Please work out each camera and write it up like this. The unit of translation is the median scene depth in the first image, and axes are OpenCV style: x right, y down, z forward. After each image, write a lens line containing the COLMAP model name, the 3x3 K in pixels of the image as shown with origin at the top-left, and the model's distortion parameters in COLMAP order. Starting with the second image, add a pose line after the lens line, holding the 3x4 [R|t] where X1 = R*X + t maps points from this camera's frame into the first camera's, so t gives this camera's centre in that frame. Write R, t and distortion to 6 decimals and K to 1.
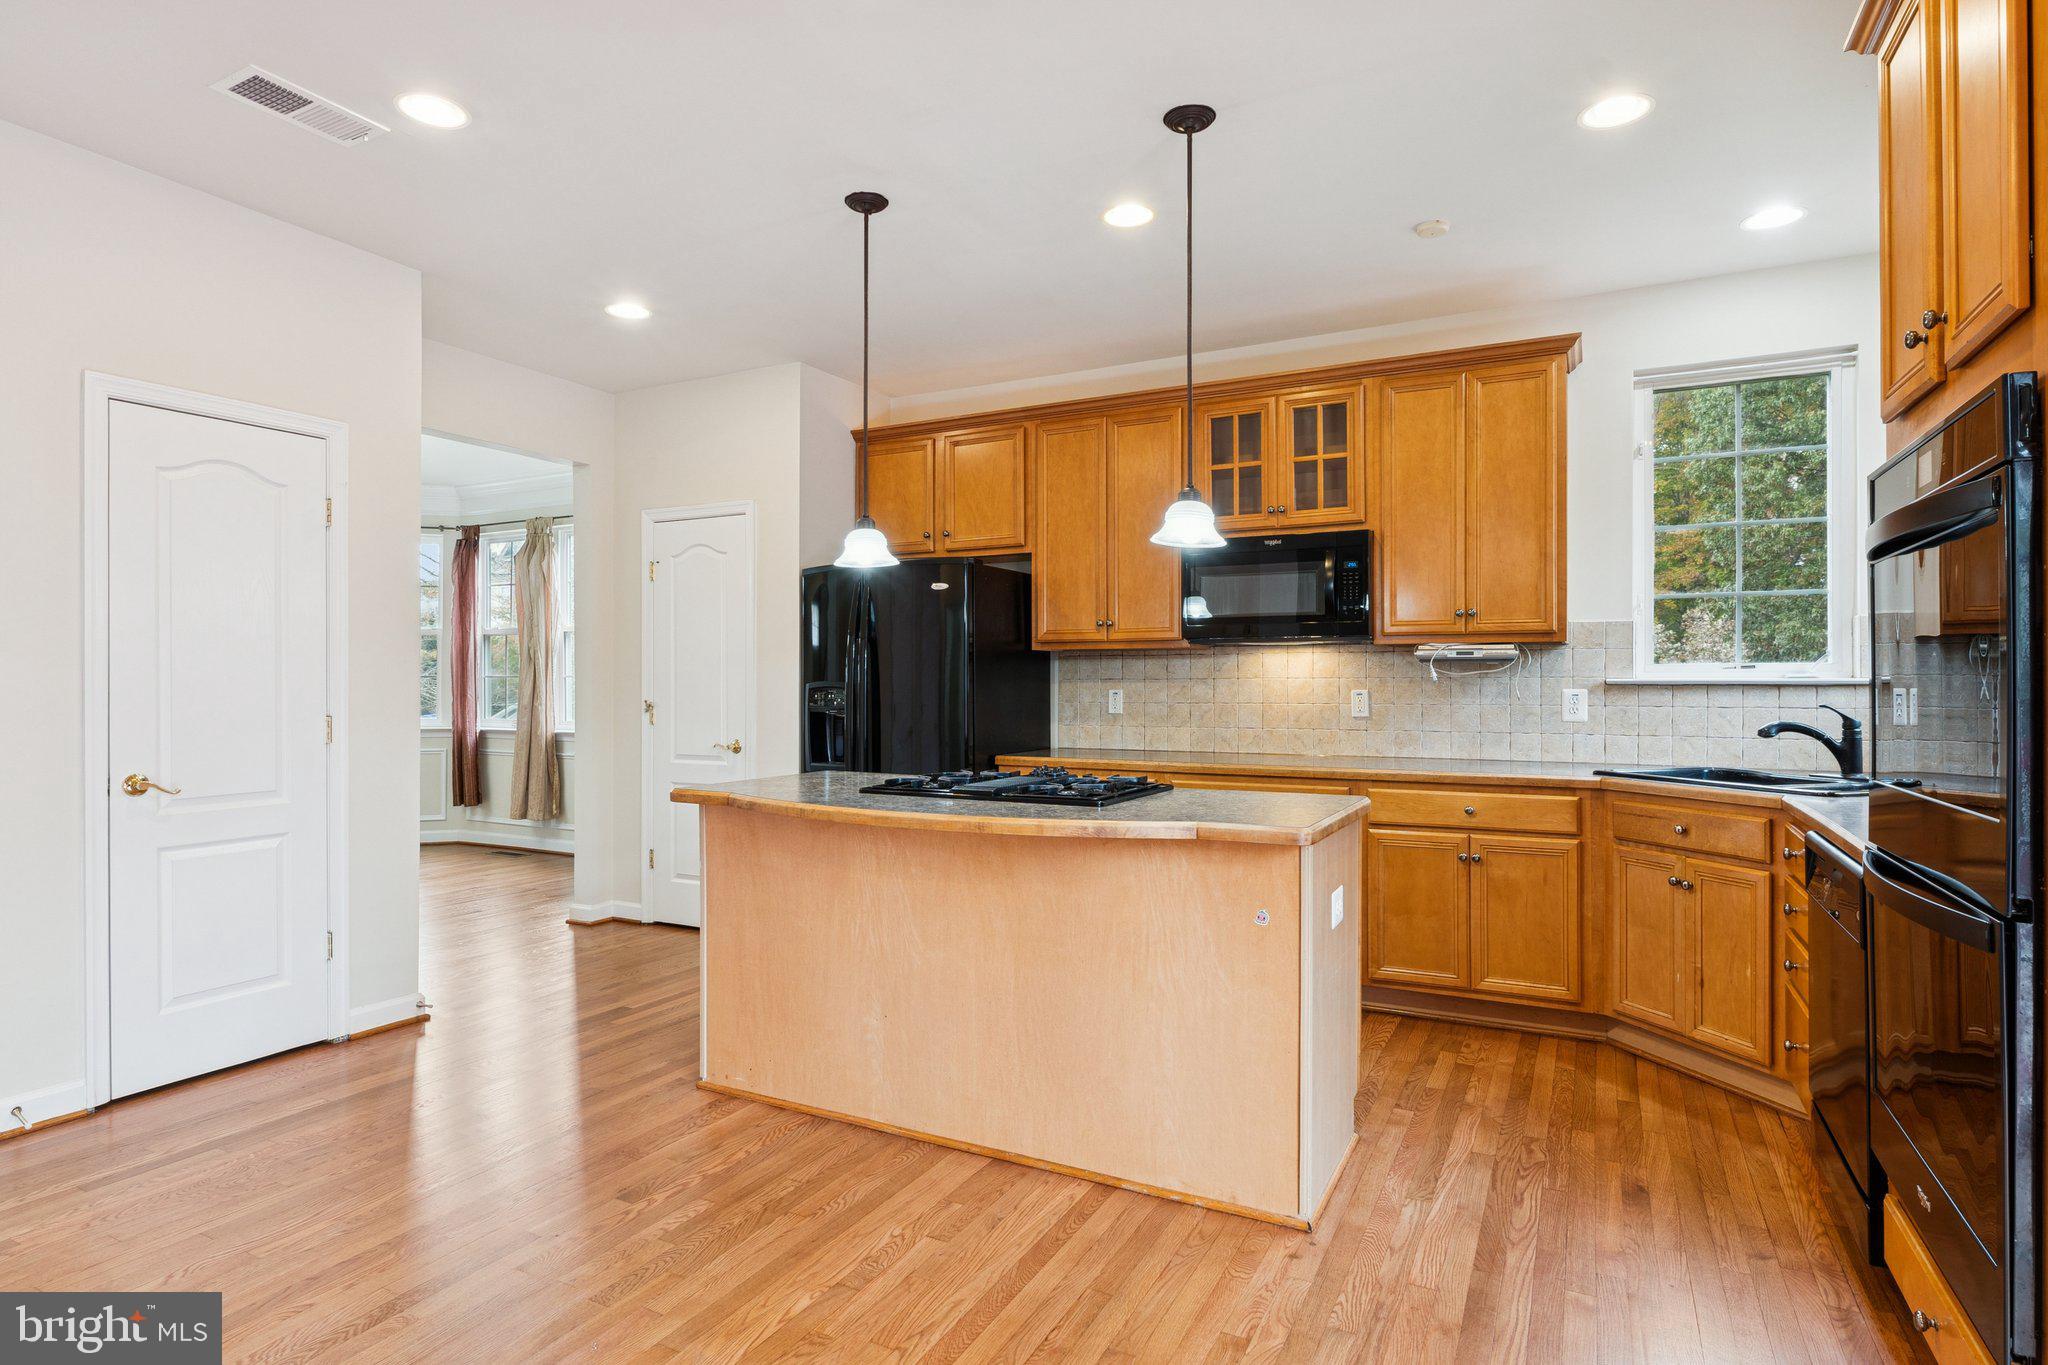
lens RADIAL K [[1062.7, 0, 1034.5], [0, 1062.7, 679.4], [0, 0, 1]] dist [-0.007031, 0.005112]
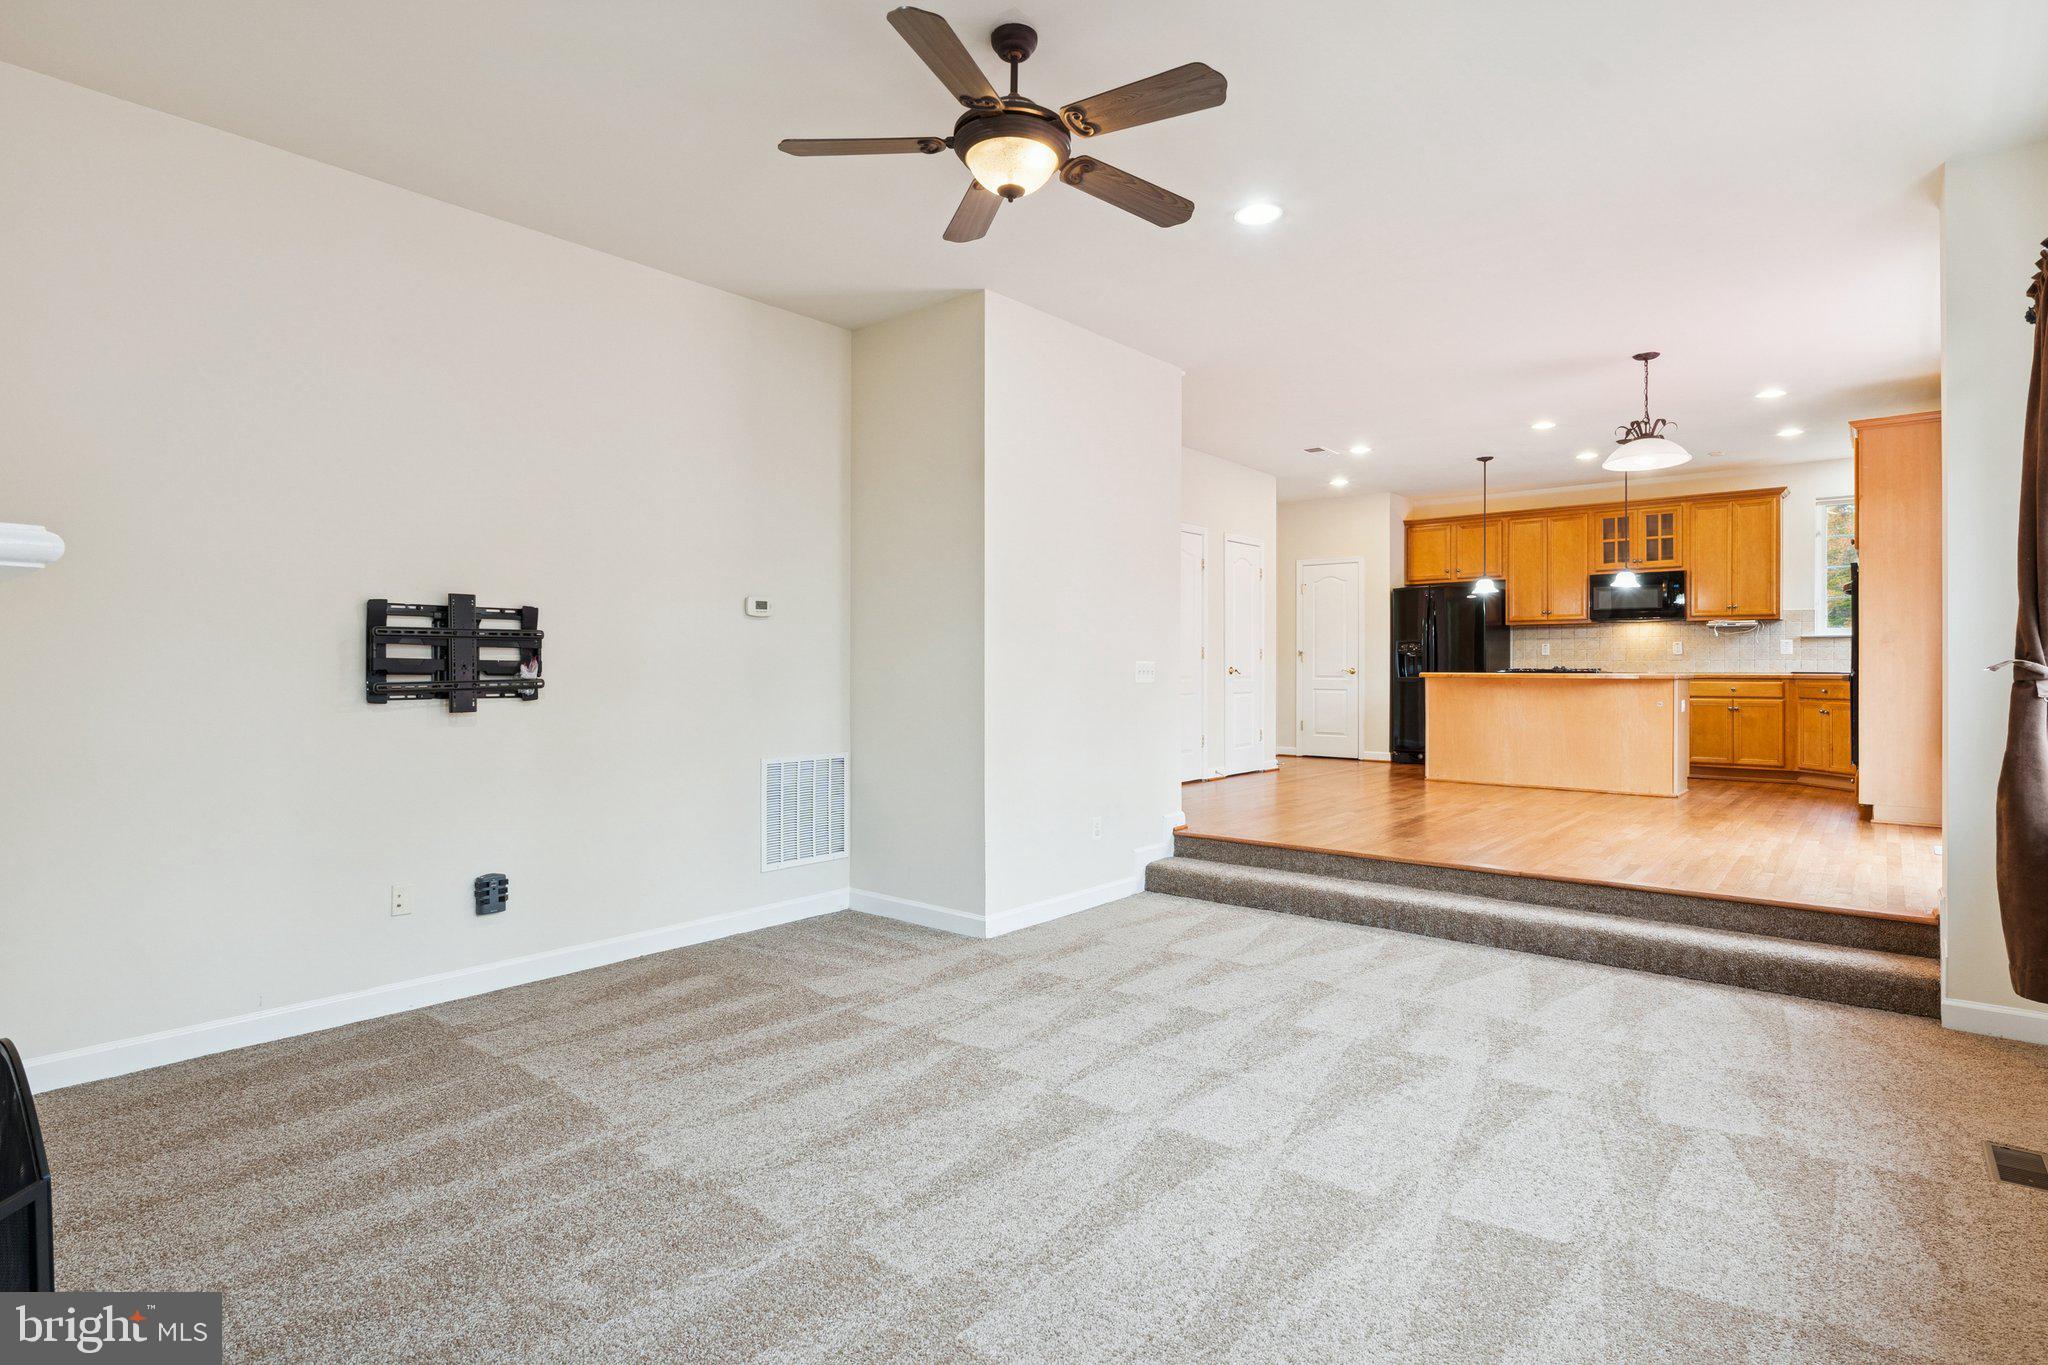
lens RADIAL K [[1062.7, 0, 1018.4], [0, 1062.7, 666.4], [0, 0, 1]] dist [-0.007031, 0.005112]
pose [[0.977275, 0.000534, -0.211972, -0.582945], [-0.000048, 0.999997, 0.002301, 0.058154], [0.211973, -0.002238, 0.977273, -1.485261]]
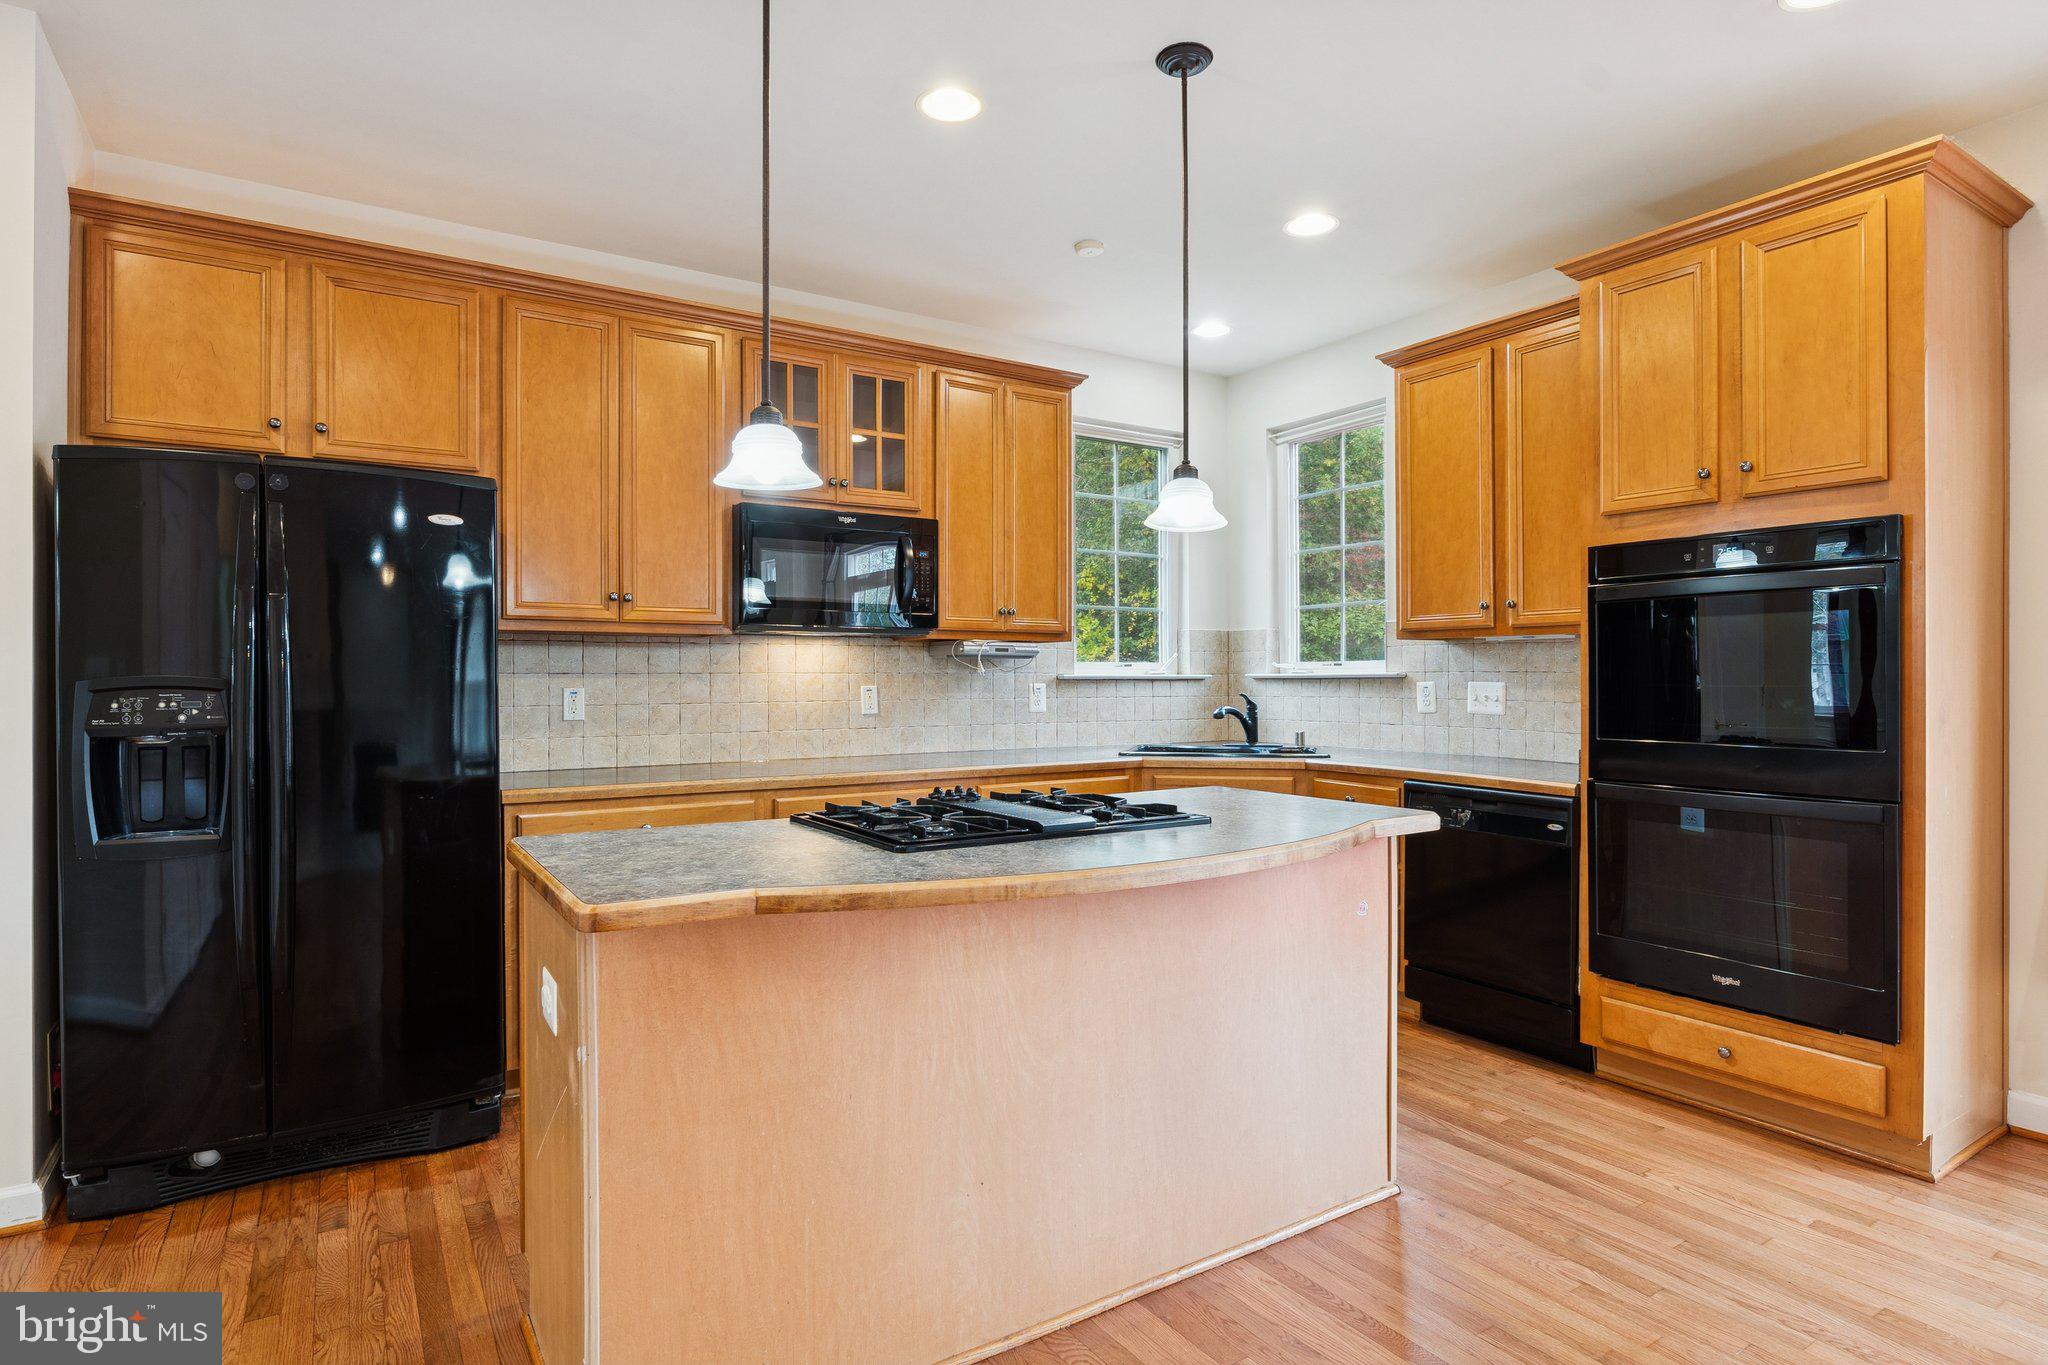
lens RADIAL K [[1062.7, 0, 1018.3], [0, 1062.7, 689.1], [0, 0, 1]] dist [-0.007031, 0.005112]
pose [[0.500010, -0.006958, 0.865992, -0.479907], [0.000674, 0.999971, 0.007646, 0.006185], [-0.866020, -0.003240, 0.500000, 0.434623]]
